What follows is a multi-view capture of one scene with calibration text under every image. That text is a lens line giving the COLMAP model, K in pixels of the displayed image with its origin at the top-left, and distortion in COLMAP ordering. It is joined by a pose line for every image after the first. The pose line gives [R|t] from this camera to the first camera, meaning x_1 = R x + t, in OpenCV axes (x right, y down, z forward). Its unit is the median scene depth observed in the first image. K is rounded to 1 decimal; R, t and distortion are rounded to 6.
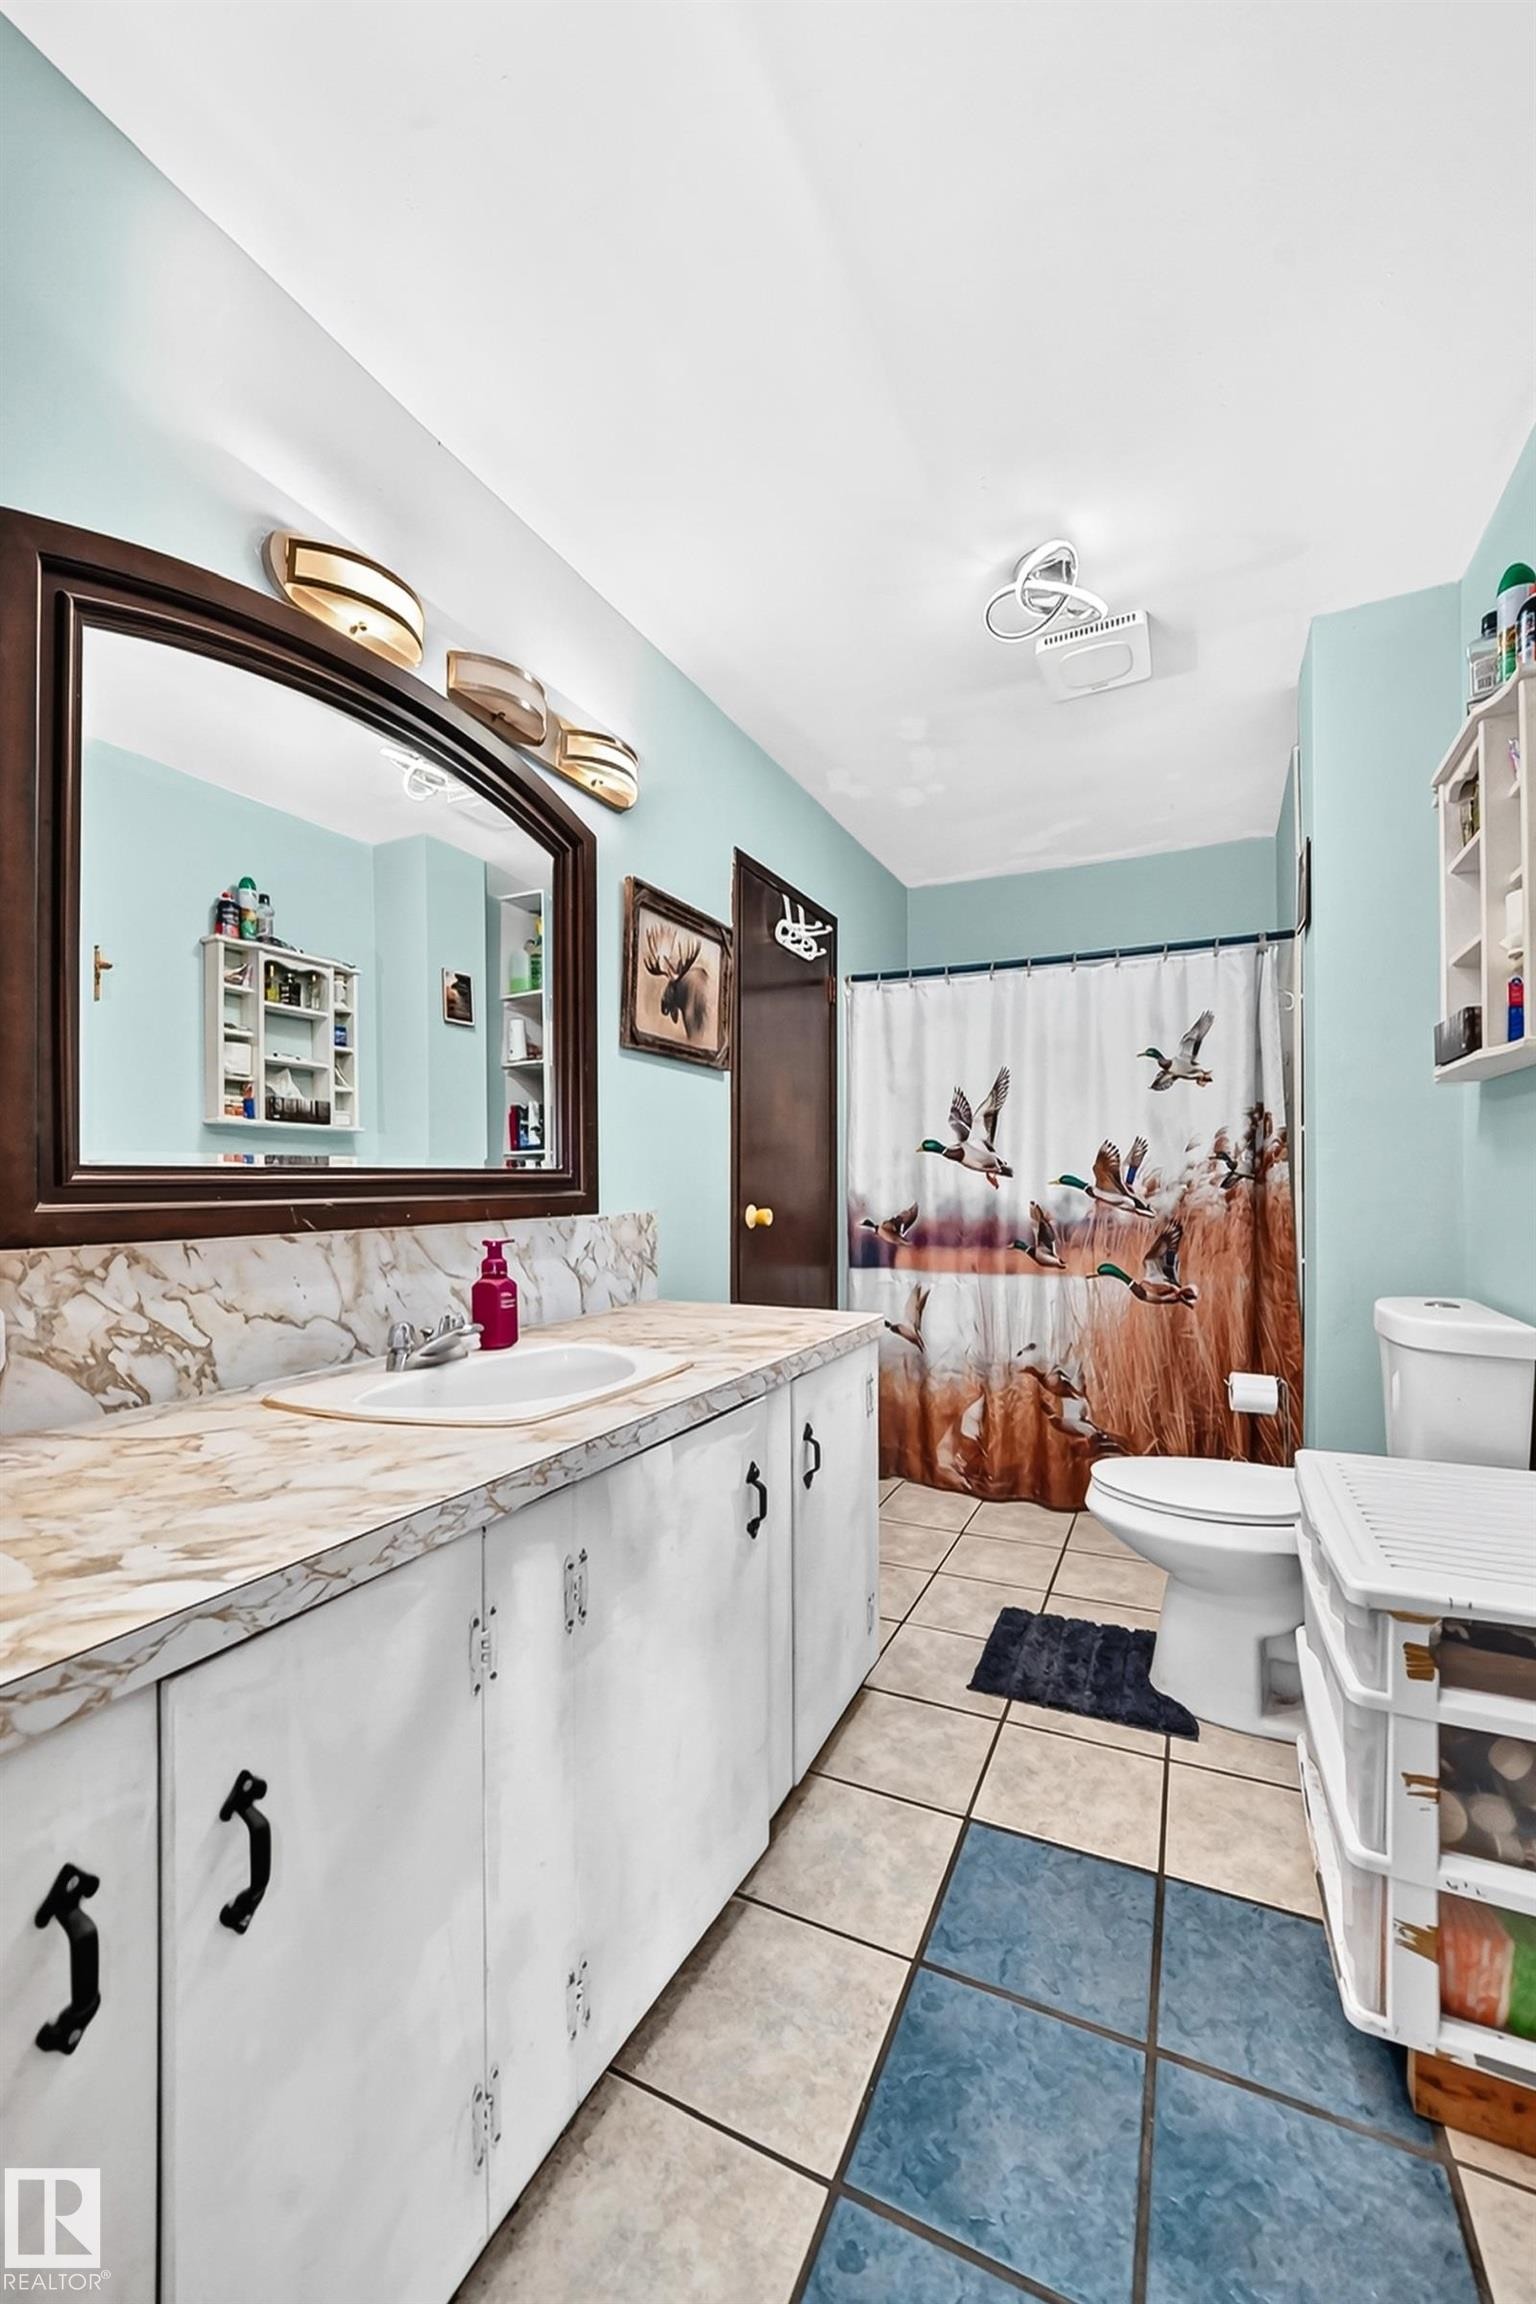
lens RADIAL K [[881.3, 0, 791.4], [0, 881.3, 1189.9], [0, 0, 1]] dist [-0.023907, 0.005096]
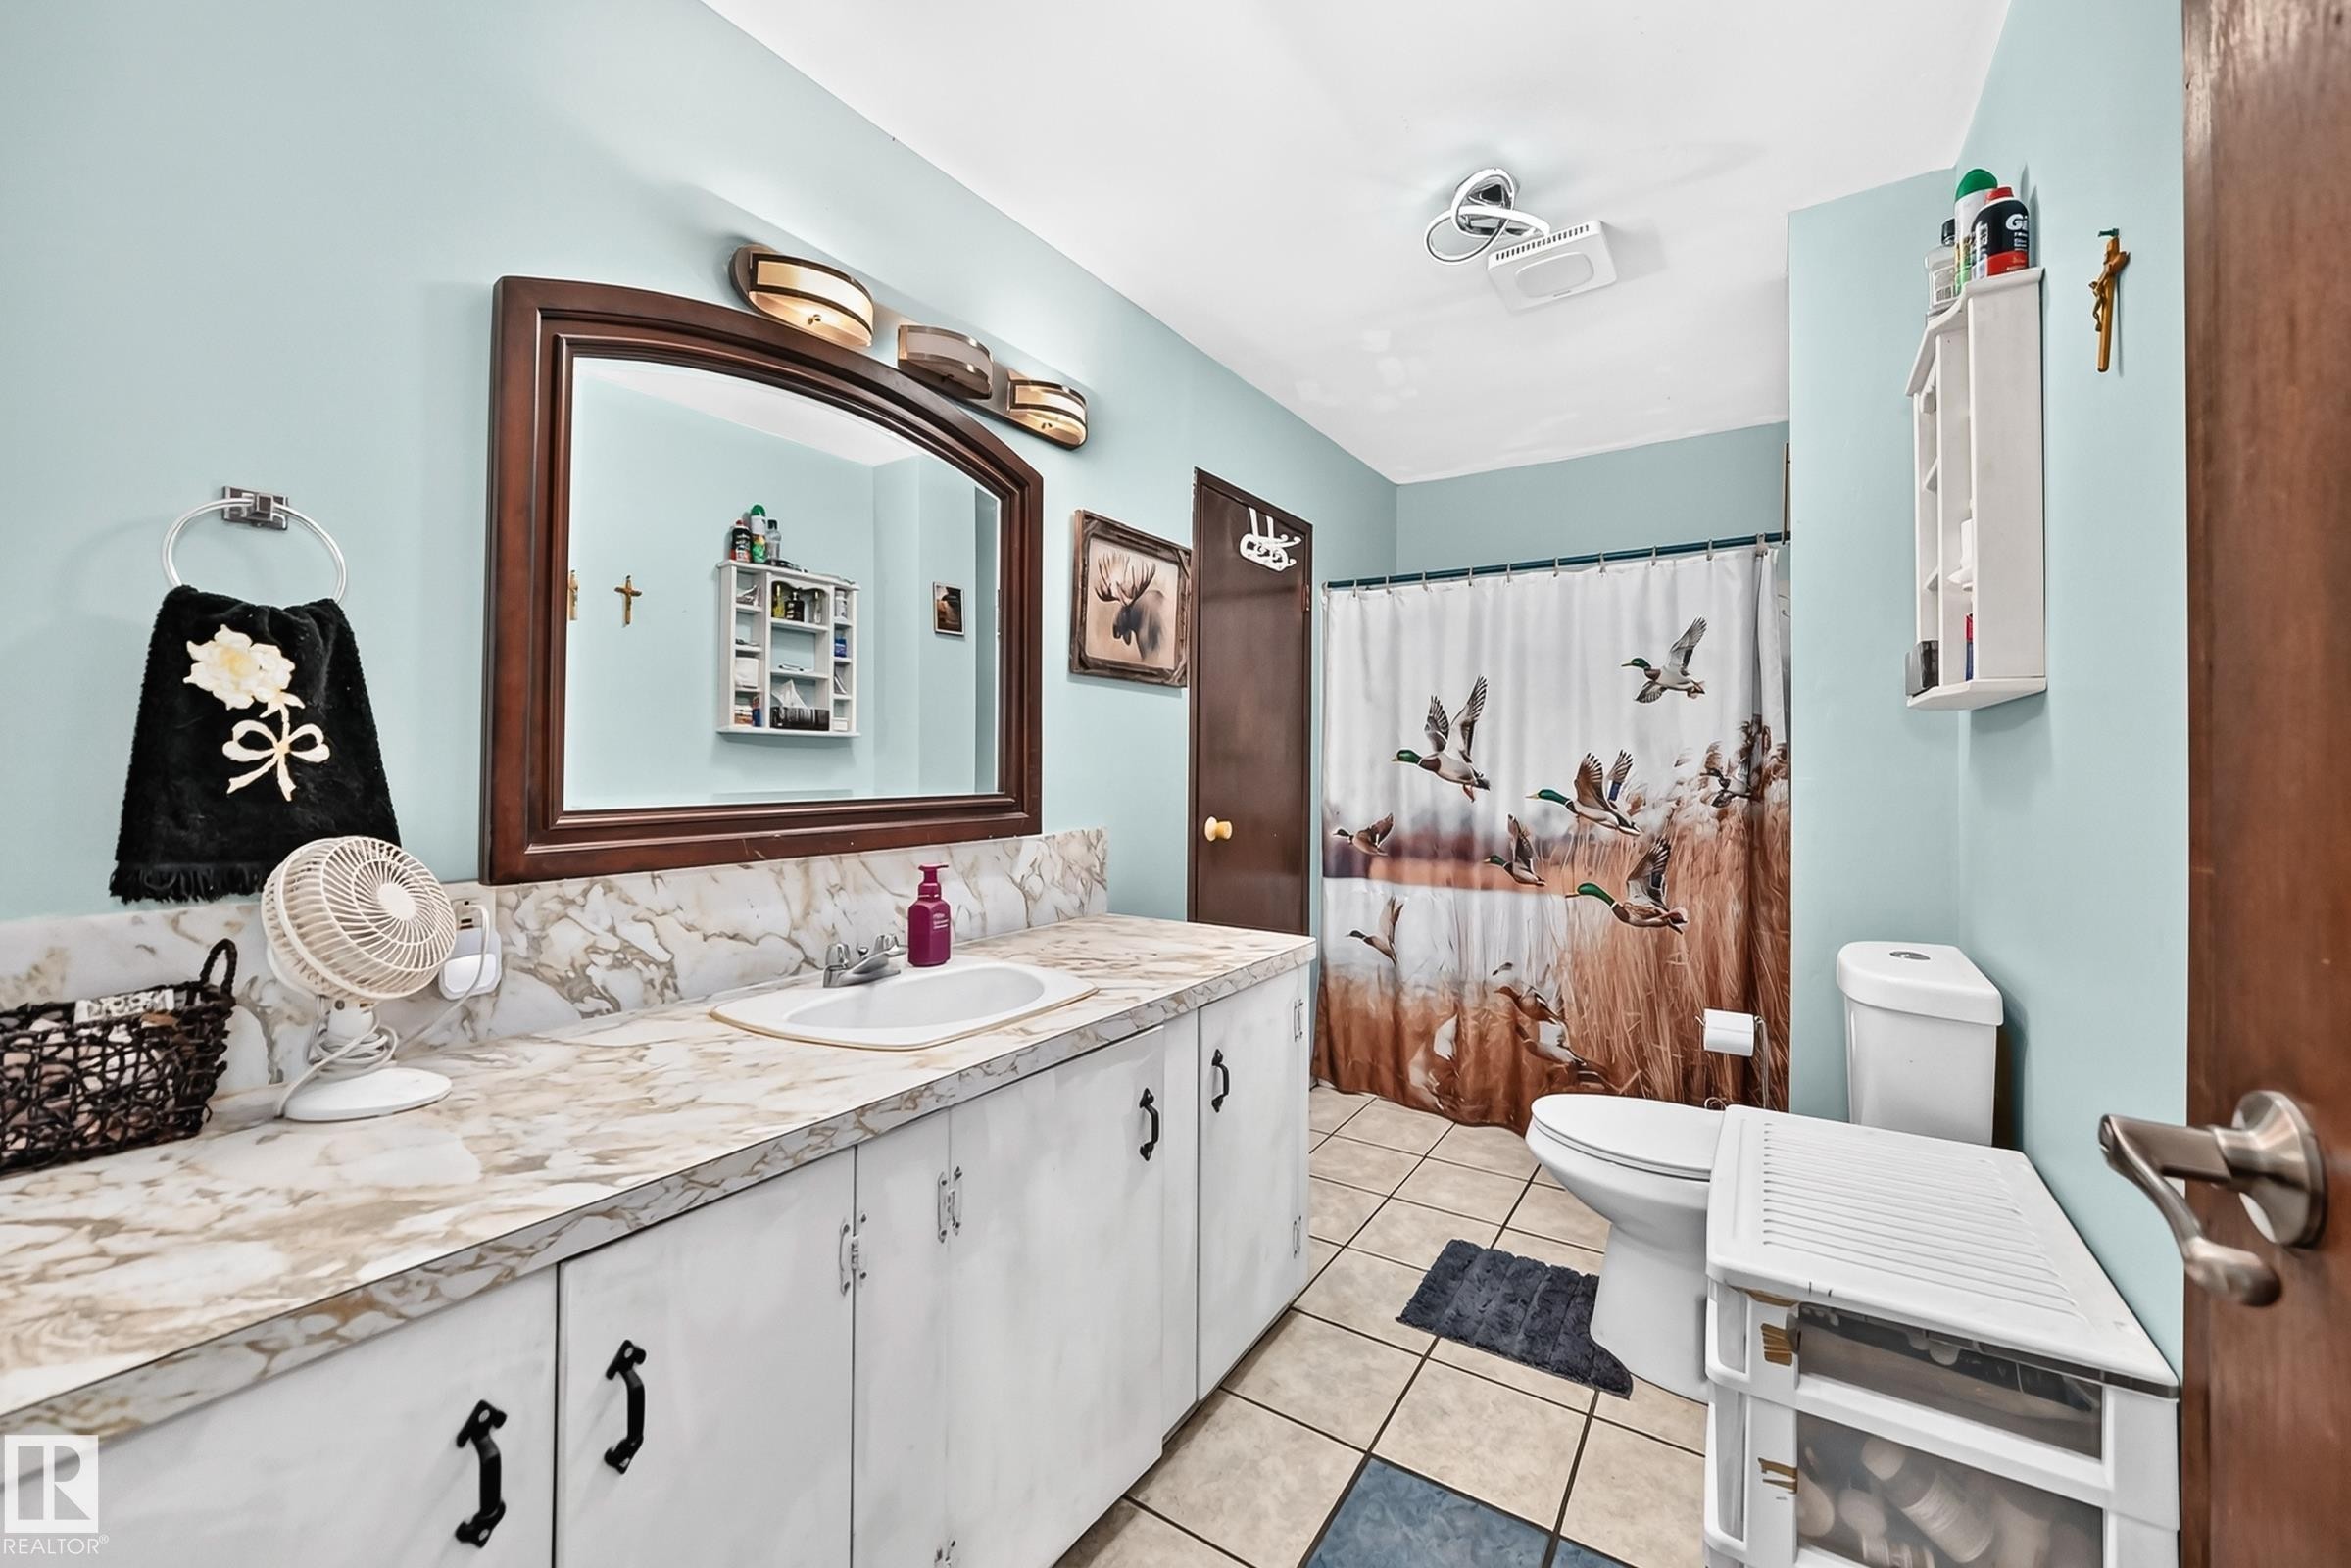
lens RADIAL K [[899.3, 0, 1174.1], [0, 899.3, 766.6], [0, 0, 1]] dist [-0.023907, 0.005096]
pose [[0.989550, 0.009430, -0.143882, 0.117246], [-0.011429, 0.999849, -0.013071, -0.052795], [0.143737, 0.014578, 0.989509, -0.055971]]
